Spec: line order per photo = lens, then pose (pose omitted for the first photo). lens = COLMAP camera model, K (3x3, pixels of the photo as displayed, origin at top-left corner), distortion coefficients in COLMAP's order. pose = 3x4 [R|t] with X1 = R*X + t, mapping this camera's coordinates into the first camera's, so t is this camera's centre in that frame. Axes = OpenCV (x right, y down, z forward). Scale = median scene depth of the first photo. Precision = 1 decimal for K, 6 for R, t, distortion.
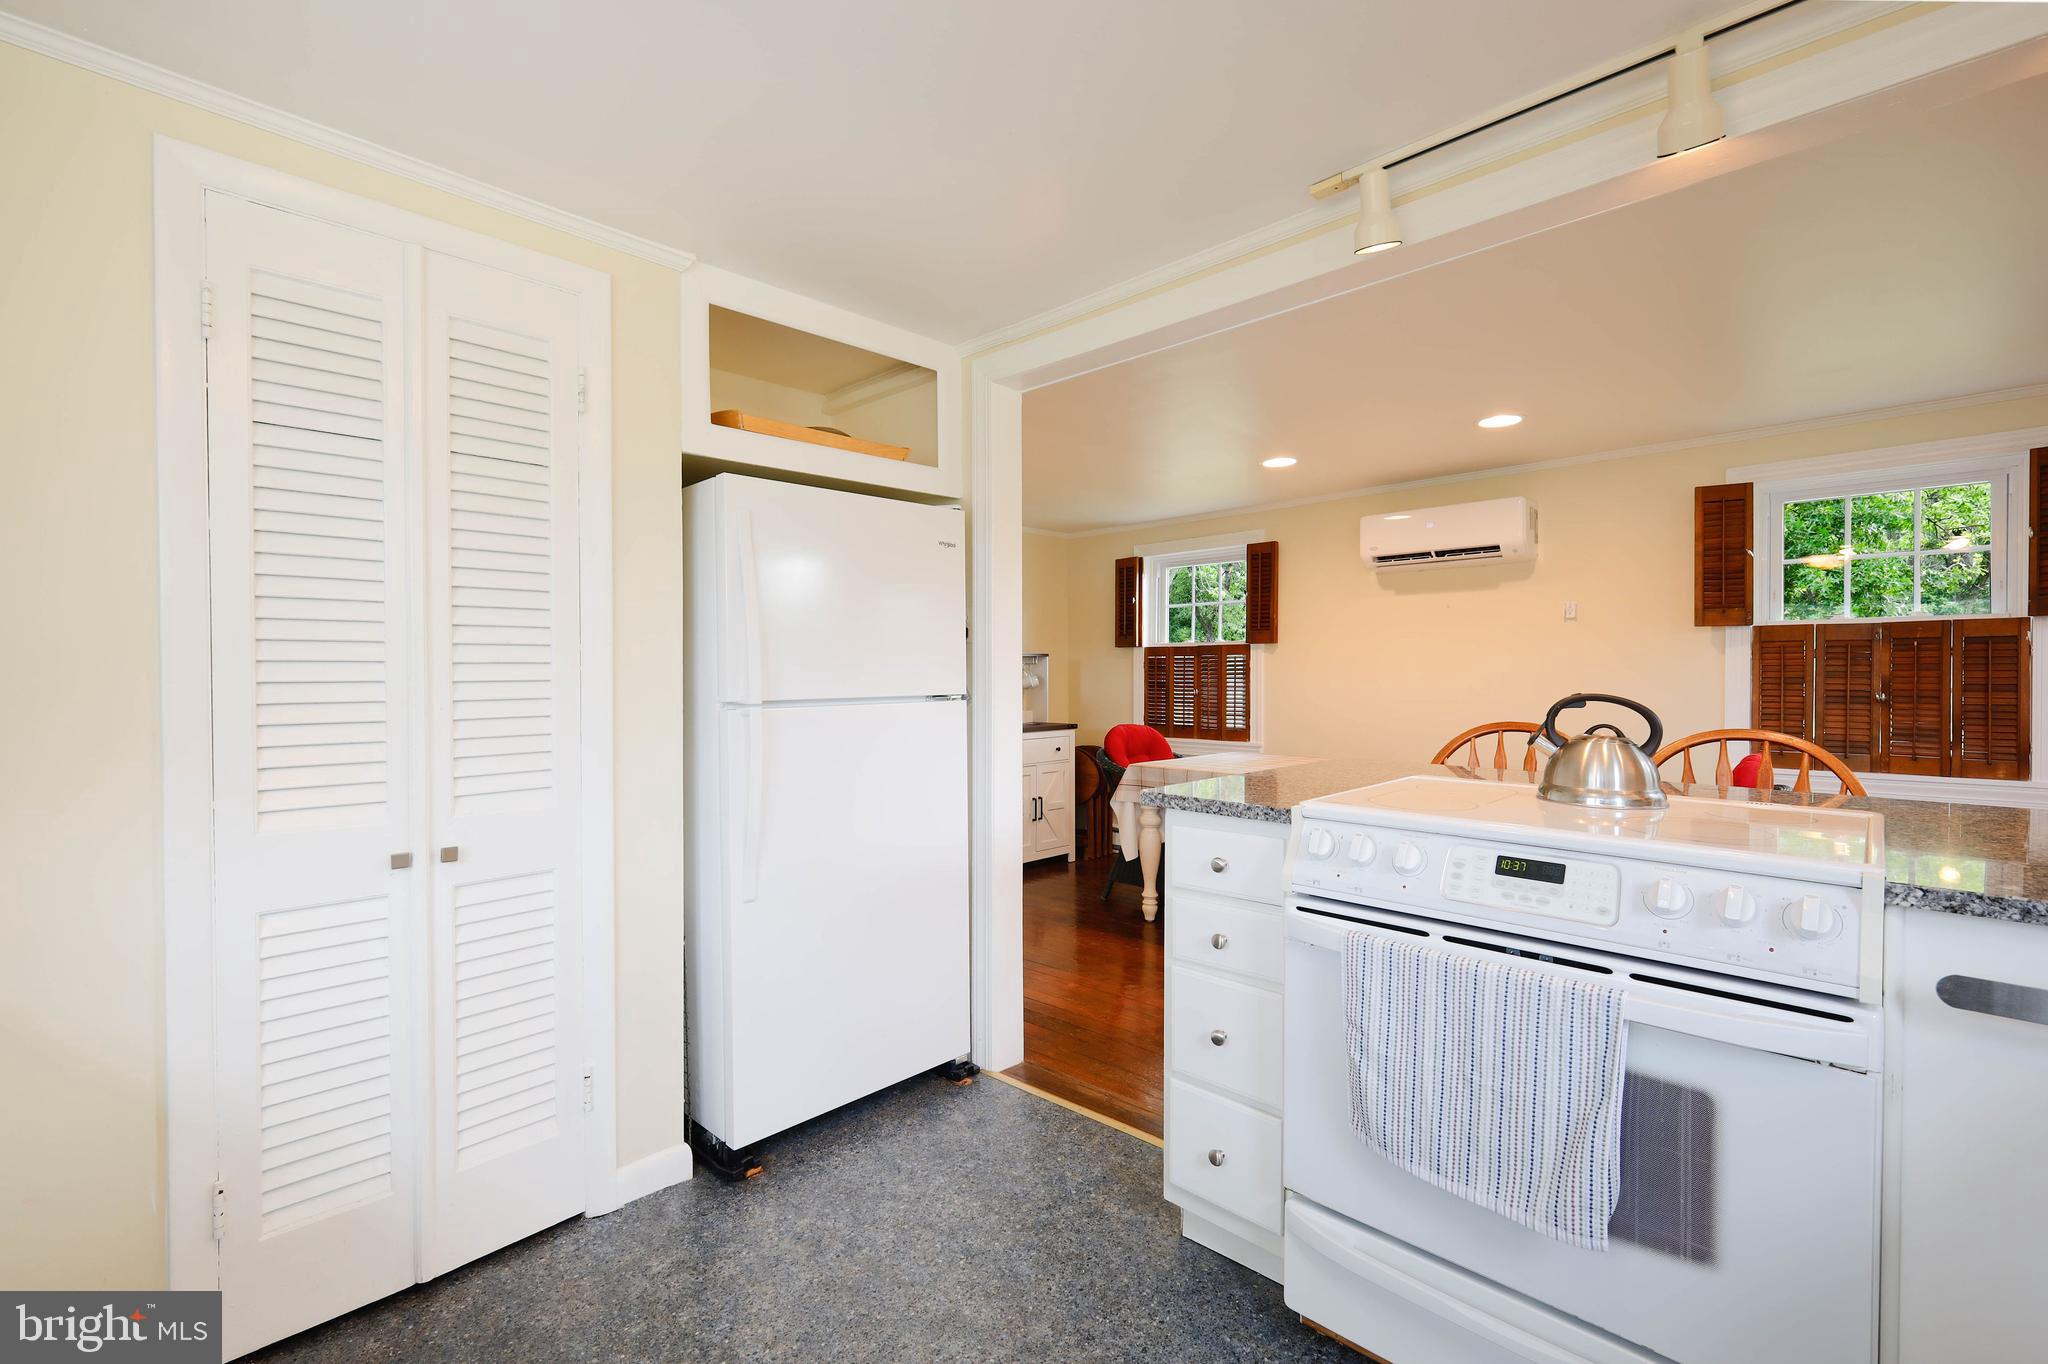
lens RADIAL K [[889.7, 0, 991.3], [0, 889.7, 675.3], [0, 0, 1]] dist [0.000308, -0.000969]
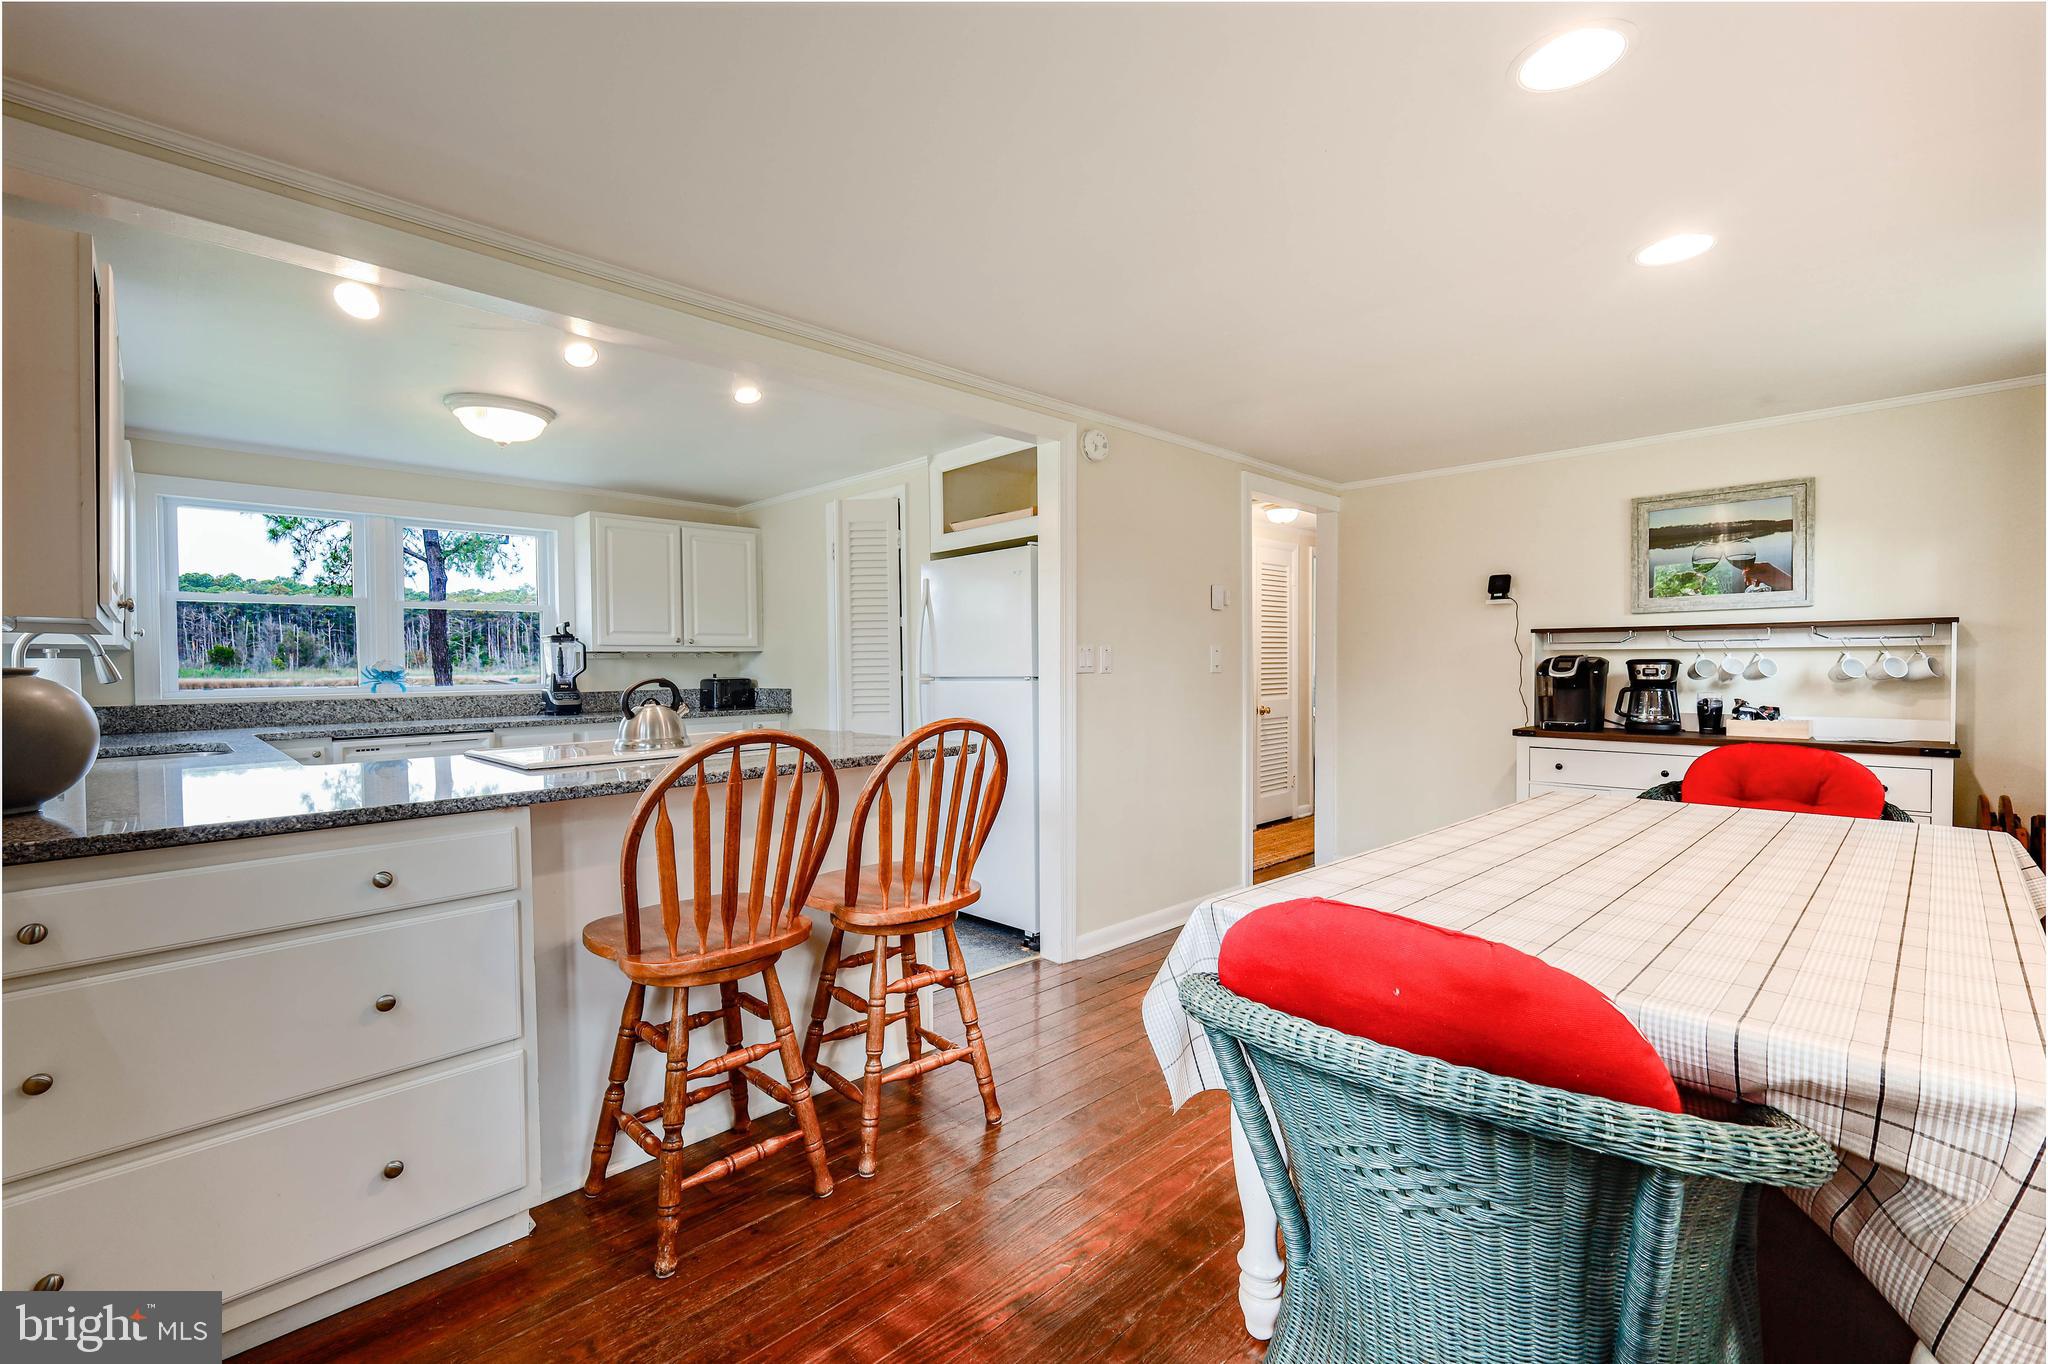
lens RADIAL K [[889.7, 0, 1018.1], [0, 889.7, 675.9], [0, 0, 1]] dist [0.000308, -0.000969]
pose [[-0.000020, 0.016485, -0.999864, 1.260159], [0.007894, 0.999833, 0.016484, -0.002065], [0.999969, -0.007893, -0.000151, 0.905128]]
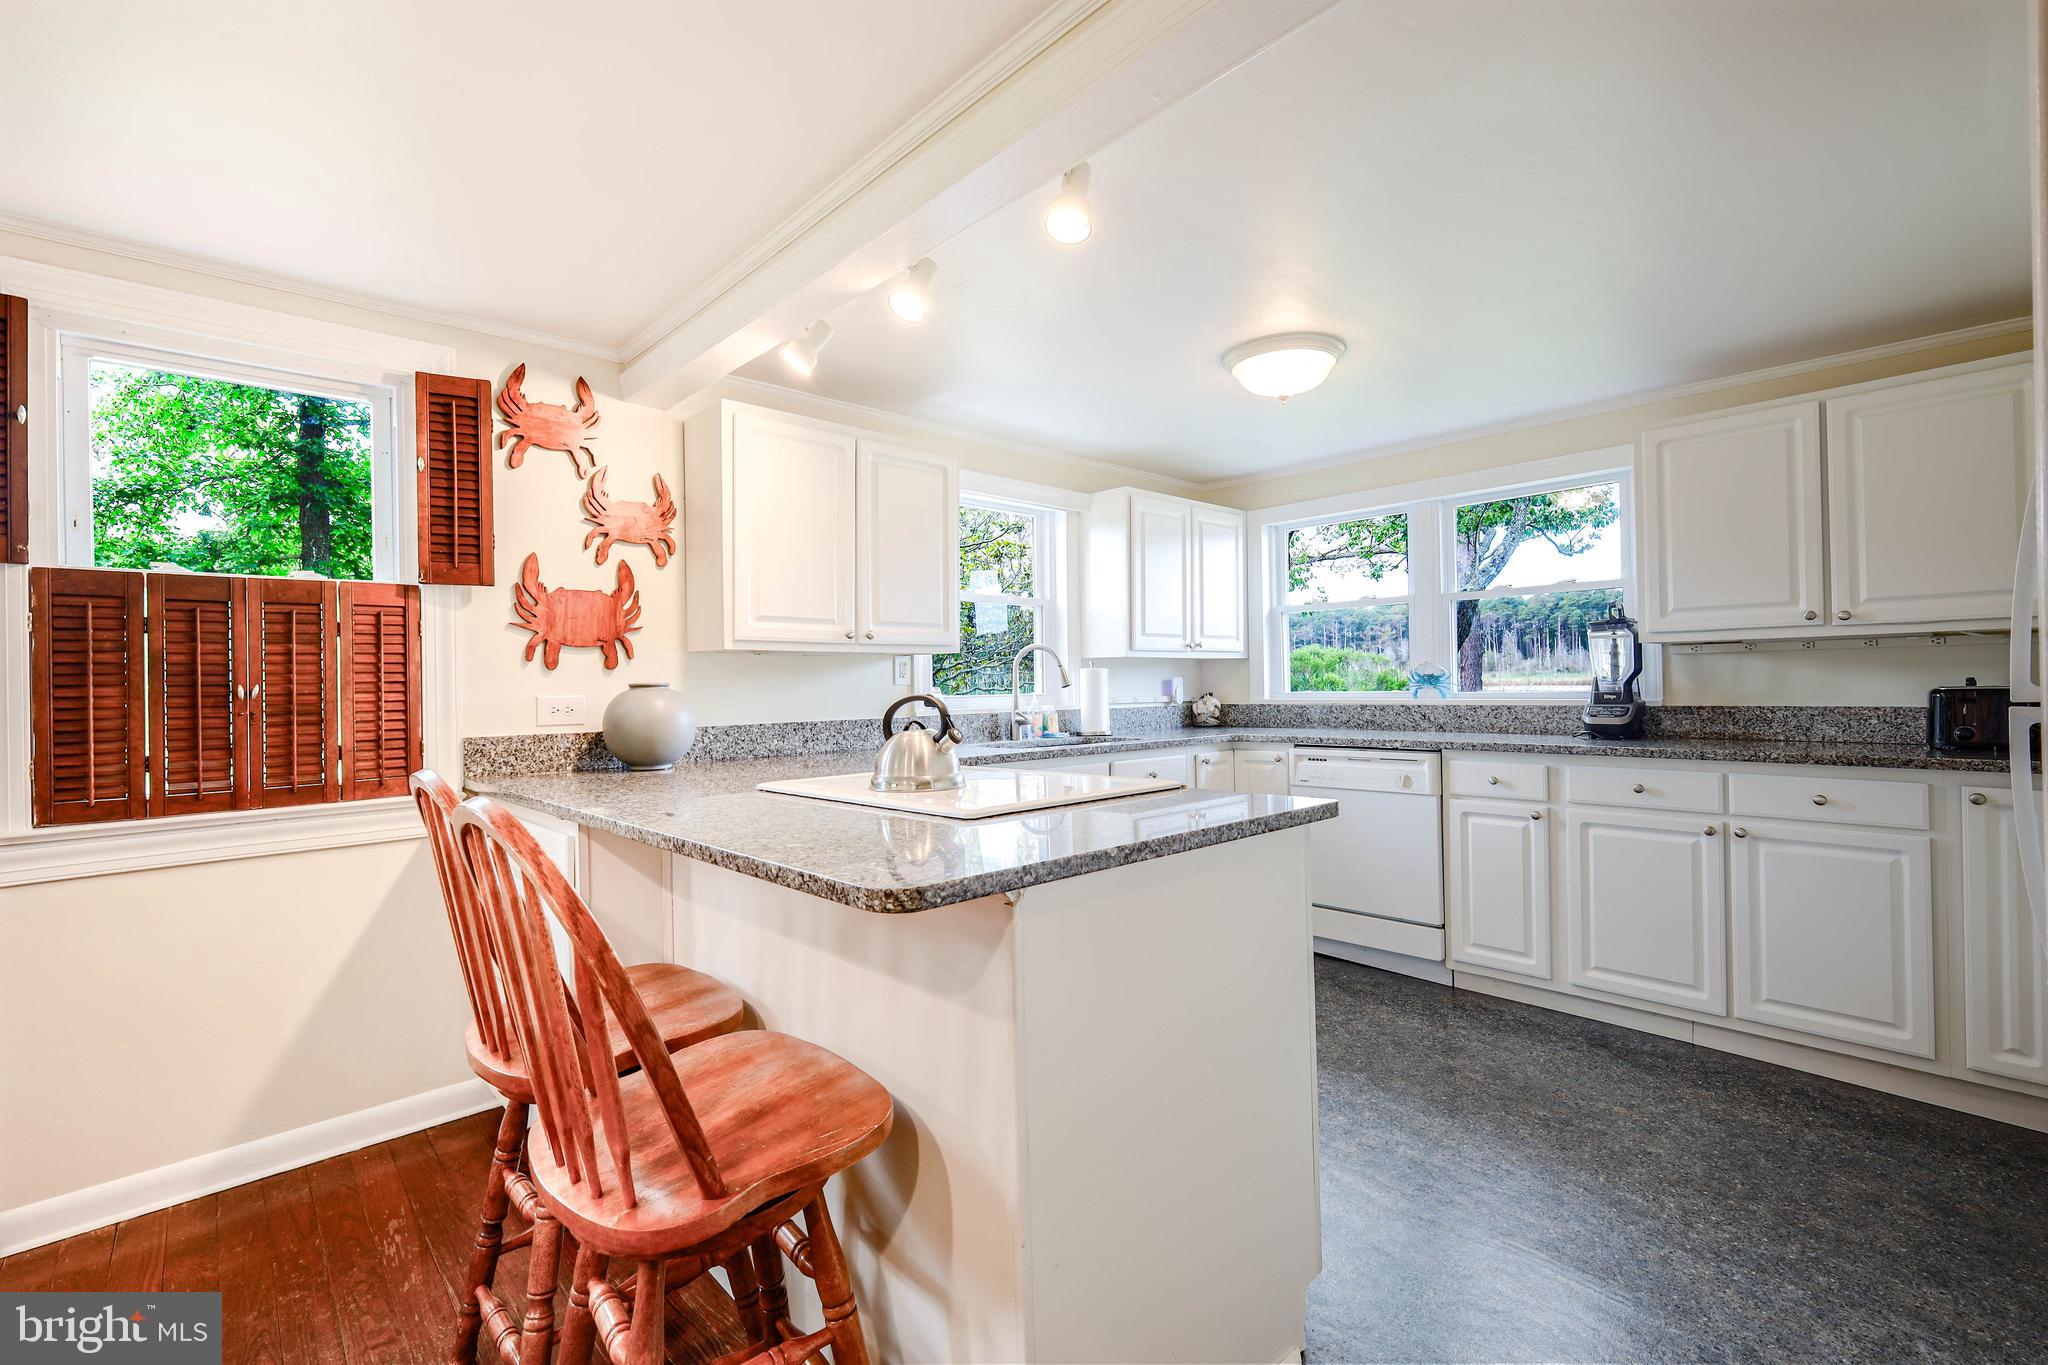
lens RADIAL K [[889.7, 0, 1018.1], [0, 889.7, 680.4], [0, 0, 1]] dist [0.000308, -0.000969]
pose [[-0.999320, 0.020748, 0.030473, 0.296910], [0.020761, 0.999784, 0.000121, 0.002159], [-0.030463, 0.000754, -0.999536, 1.205814]]
